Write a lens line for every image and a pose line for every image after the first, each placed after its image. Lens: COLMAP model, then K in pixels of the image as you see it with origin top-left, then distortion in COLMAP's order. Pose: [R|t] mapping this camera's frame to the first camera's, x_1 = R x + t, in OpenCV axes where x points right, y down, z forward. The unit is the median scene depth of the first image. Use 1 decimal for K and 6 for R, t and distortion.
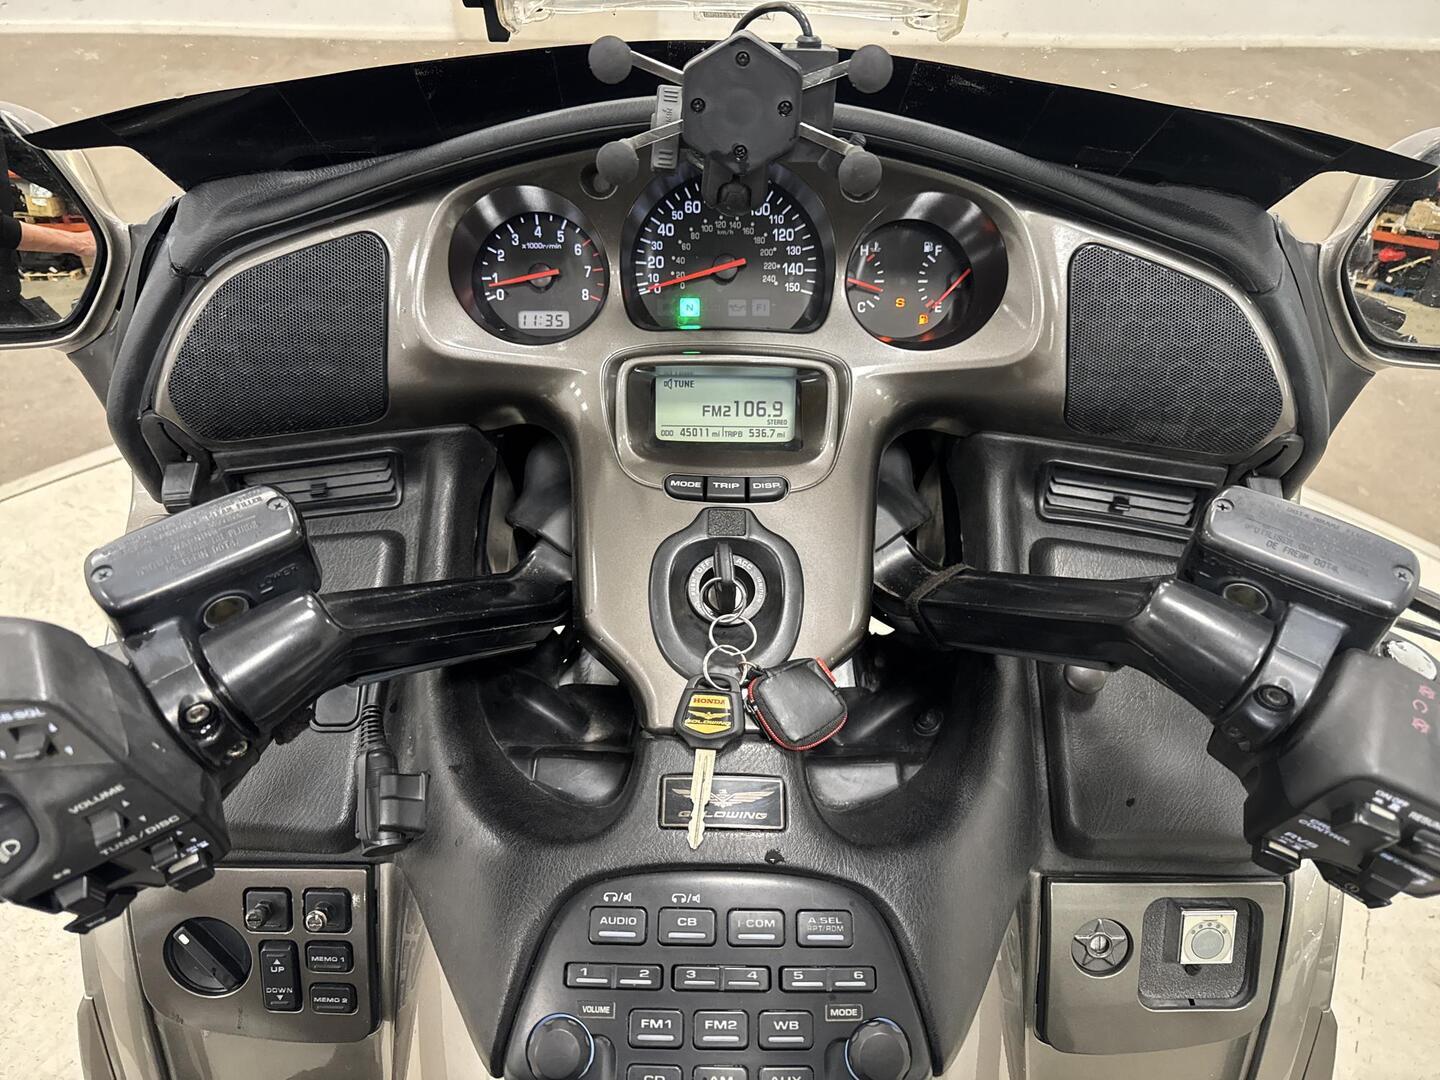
lens RADIAL K [[1003.5, 0, 711.3], [0, 1003.5, 536.8], [0, 0, 1]] dist [0.099570, -0.115580]
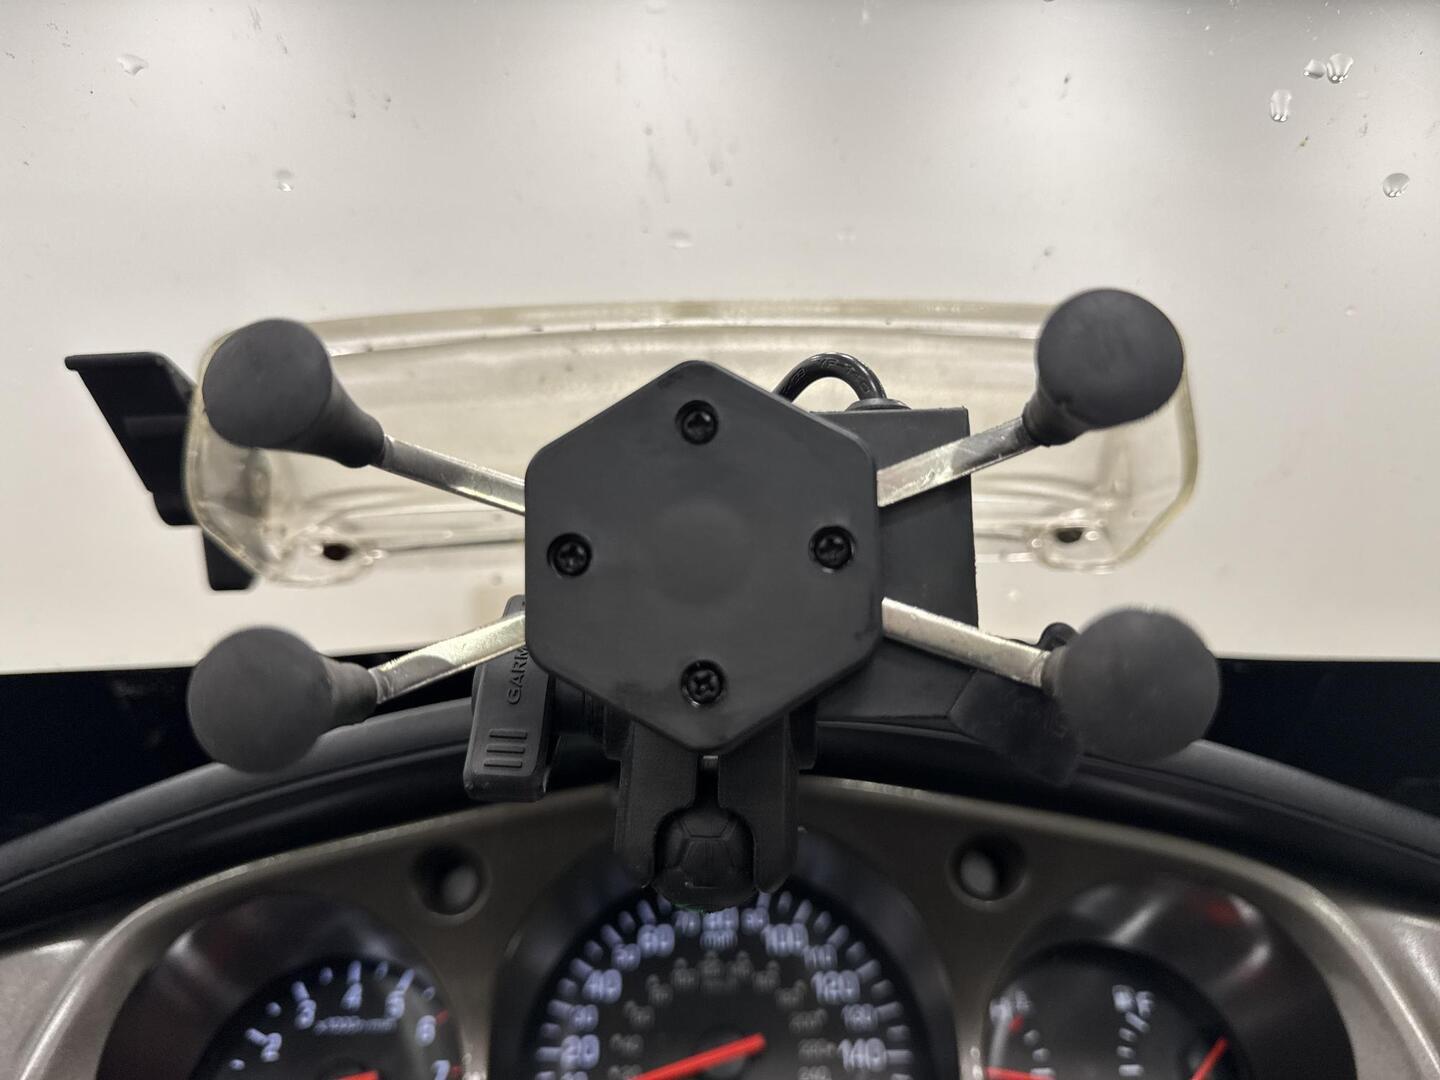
lens RADIAL K [[1058.3, 0, 720.0], [0, 1058.3, 540.0], [0, 0, 1]] dist [-0.007783, -0.065506]
pose [[0.999247, -0.038798, 0.000501, 0.022353], [0.029686, 0.756132, -0.653745, -0.125131], [0.024985, 0.653268, 0.756715, 0.458547]]
